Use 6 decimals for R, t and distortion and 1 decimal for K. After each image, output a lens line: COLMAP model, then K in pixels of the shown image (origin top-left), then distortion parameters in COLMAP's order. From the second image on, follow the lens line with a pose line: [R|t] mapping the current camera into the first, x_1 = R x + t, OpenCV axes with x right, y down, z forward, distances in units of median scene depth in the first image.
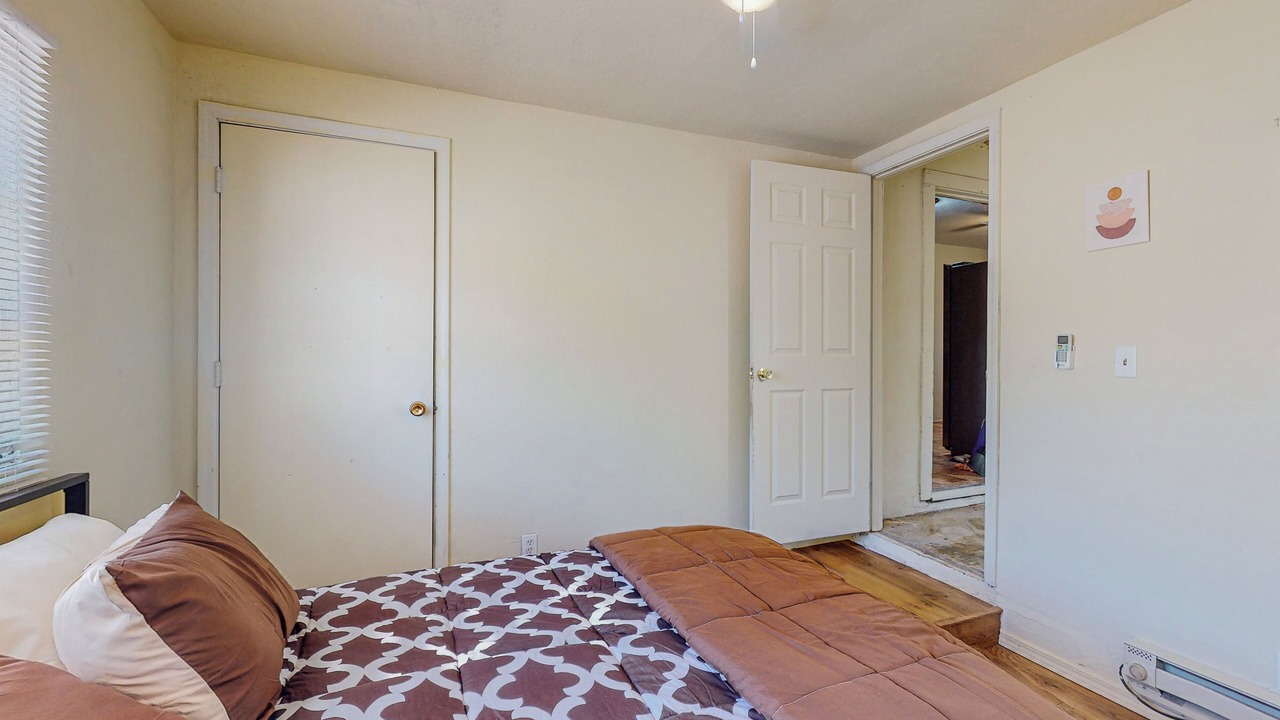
lens RADIAL K [[555.0, 0, 644.6], [0, 555.0, 357.8], [0, 0, 1]] dist [0.000154, 0.000091]
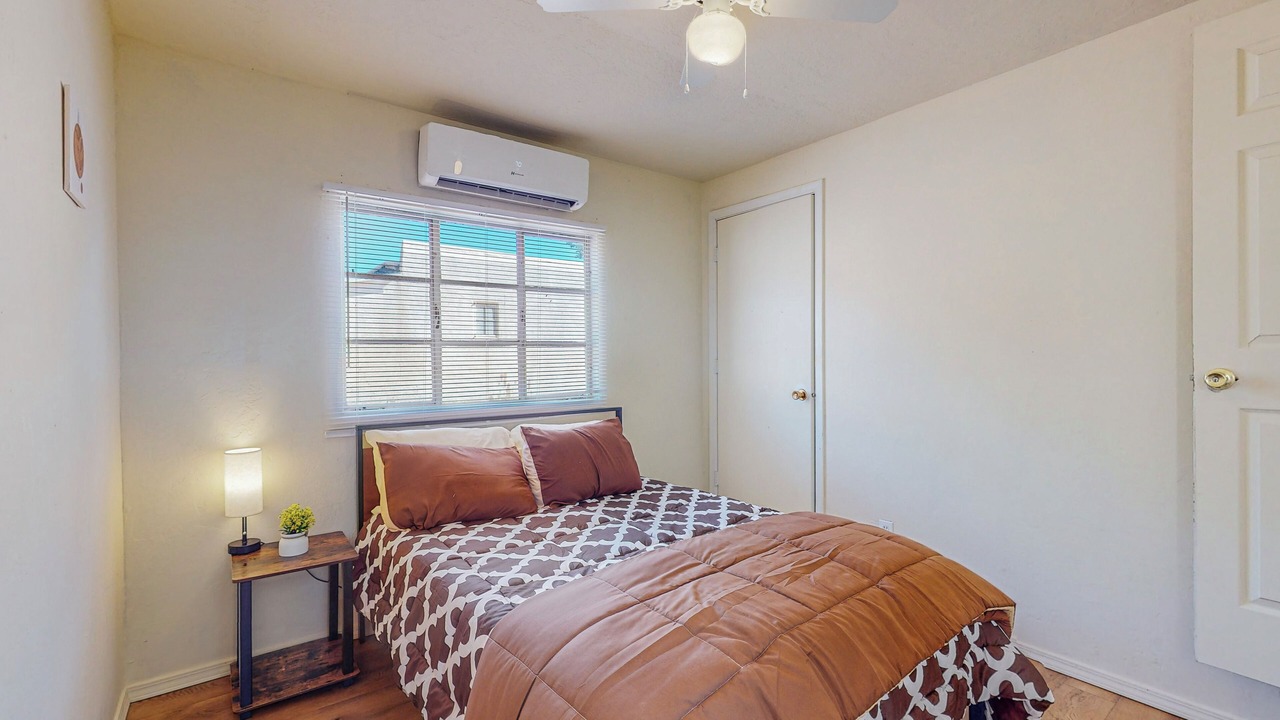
lens RADIAL K [[535.7, 0, 642.5], [0, 535.7, 358.3], [0, 0, 1]] dist [-0.000499, -0.000137]
pose [[0.273585, -0.002328, -0.961845, 0.964118], [0.006368, 0.999980, -0.000609, 0.004695], [0.961827, -0.005958, 0.273594, 0.398800]]
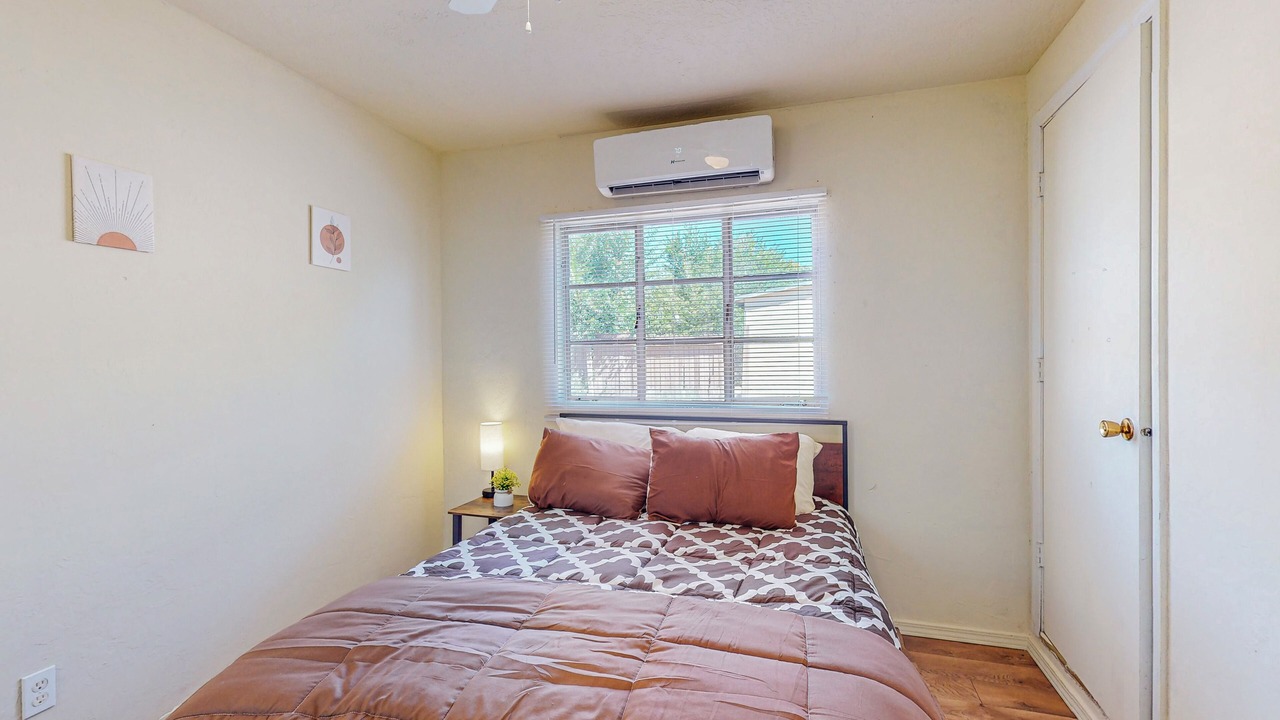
lens RADIAL K [[549.1, 0, 642.9], [0, 549.1, 359.6], [0, 0, 1]] dist [0.004565, 0.000150]
pose [[-0.607713, 0.008599, -0.794110, 0.634306], [0.005012, 0.999963, 0.006992, -0.002336], [0.794141, 0.000269, -0.607733, 1.289691]]
